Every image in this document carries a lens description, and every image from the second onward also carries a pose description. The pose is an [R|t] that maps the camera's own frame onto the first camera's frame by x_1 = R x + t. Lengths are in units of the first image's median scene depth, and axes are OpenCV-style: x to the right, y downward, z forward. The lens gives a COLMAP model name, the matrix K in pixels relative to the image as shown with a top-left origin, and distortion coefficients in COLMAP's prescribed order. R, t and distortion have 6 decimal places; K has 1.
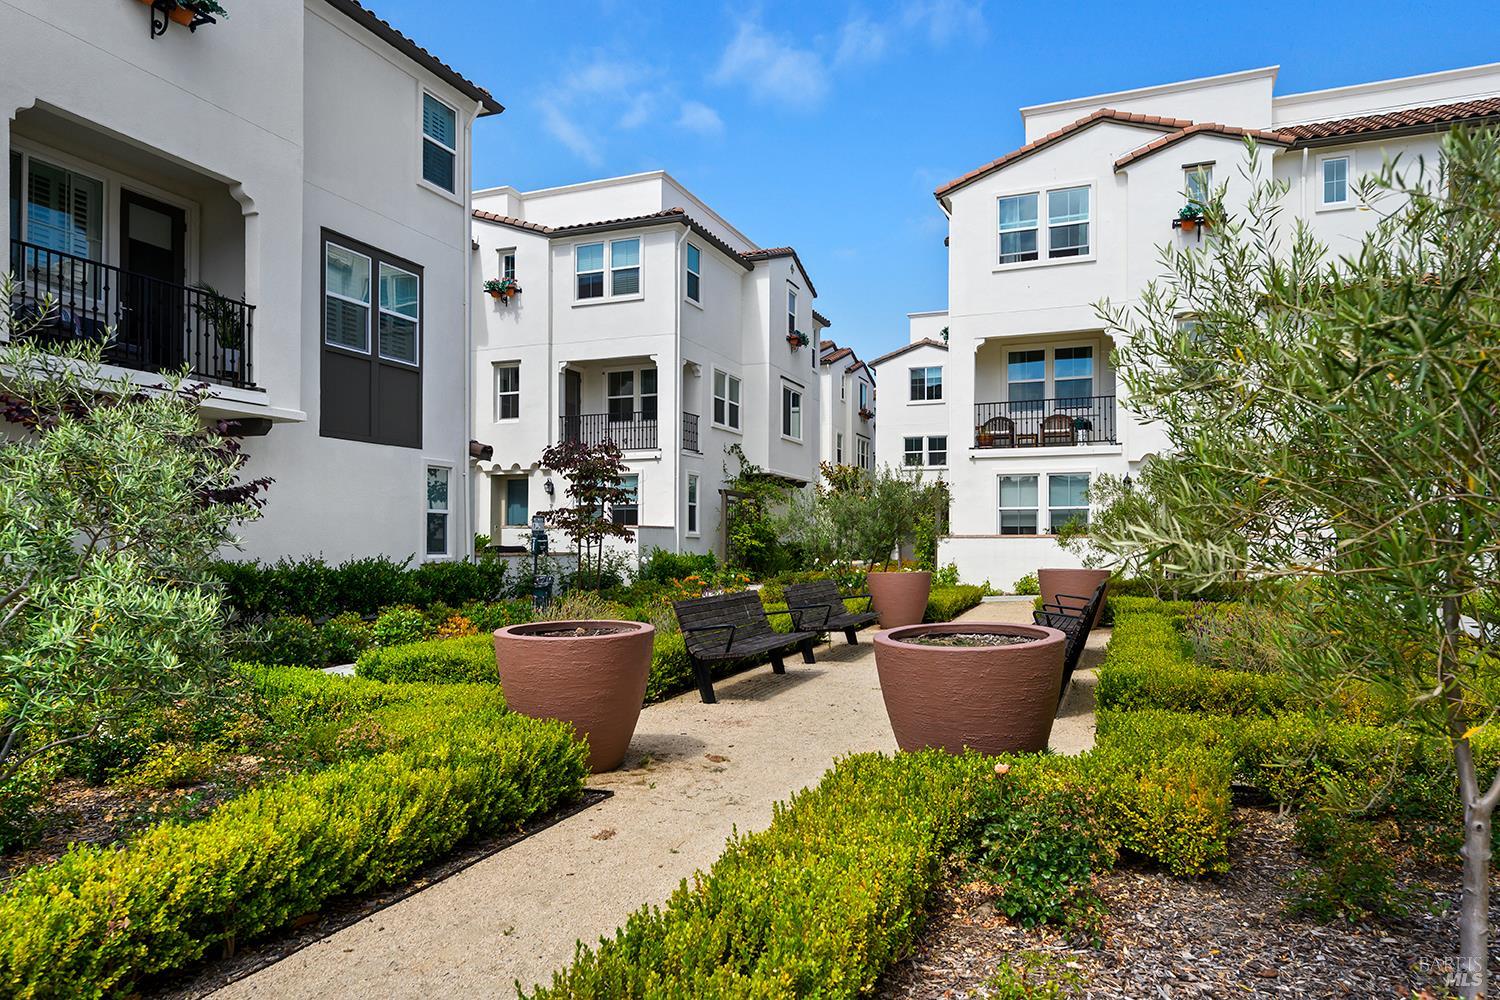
lens RADIAL K [[896.4, 0, 766.6], [0, 896.4, 539.1], [0, 0, 1]] dist [0.001238, 0.001239]
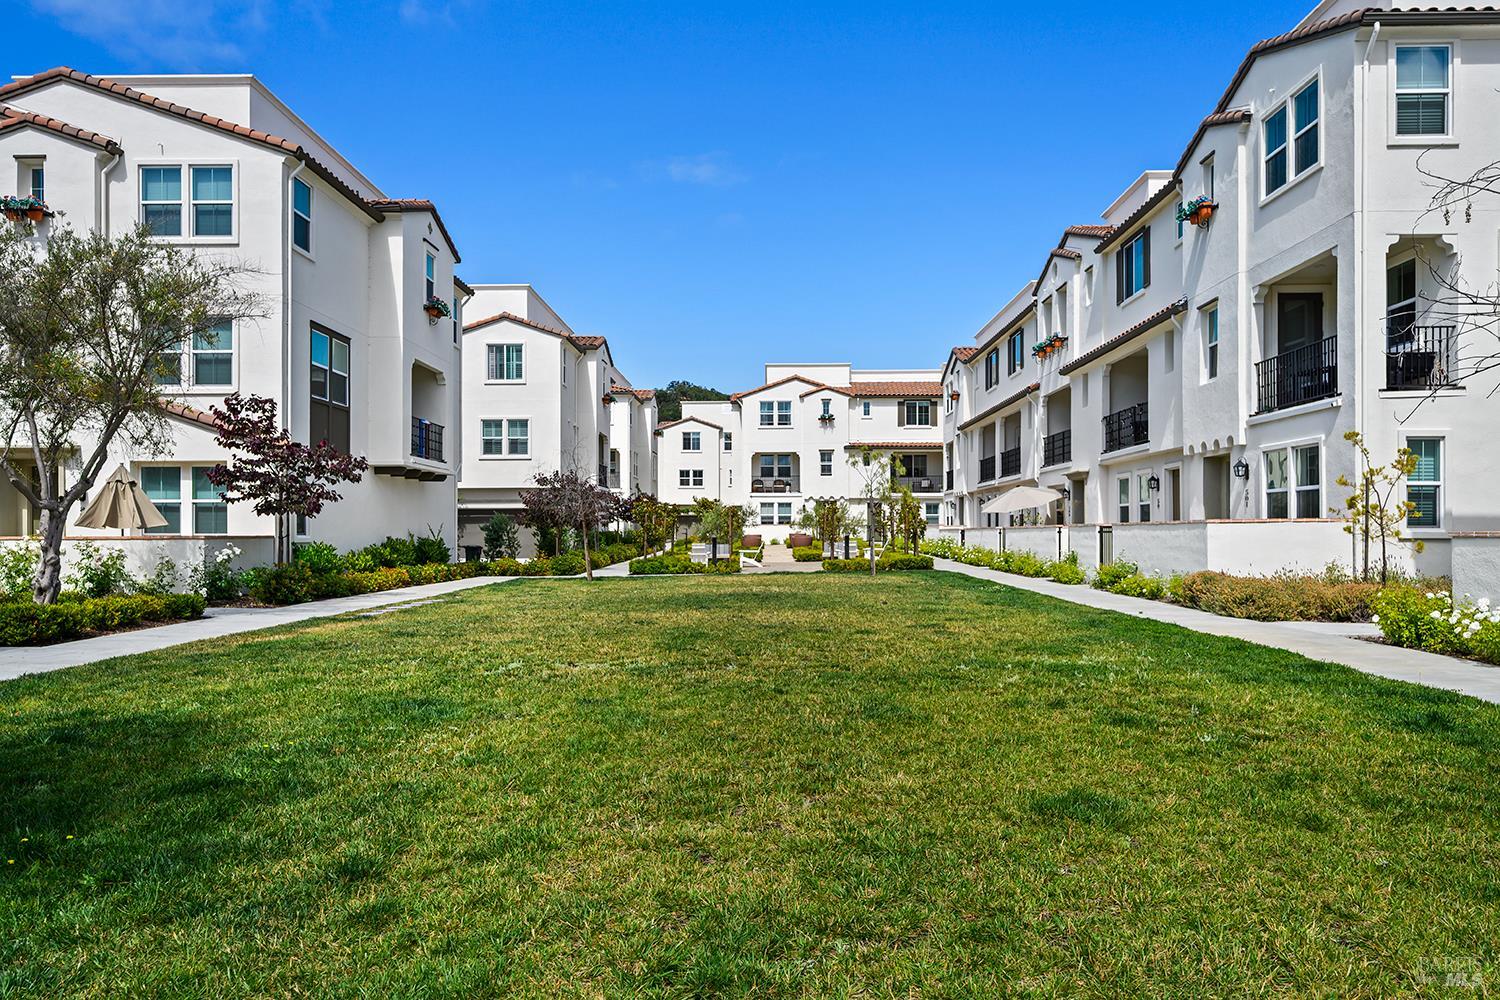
lens RADIAL K [[1011.1, 0, 745.8], [0, 1011.1, 505.2], [0, 0, 1]] dist [0.004593, 0.000215]
pose [[0.941044, 0.016511, 0.337882, -0.829834], [-0.005882, 0.999456, -0.032457, 0.038076], [-0.338234, 0.028556, 0.940629, -1.902545]]
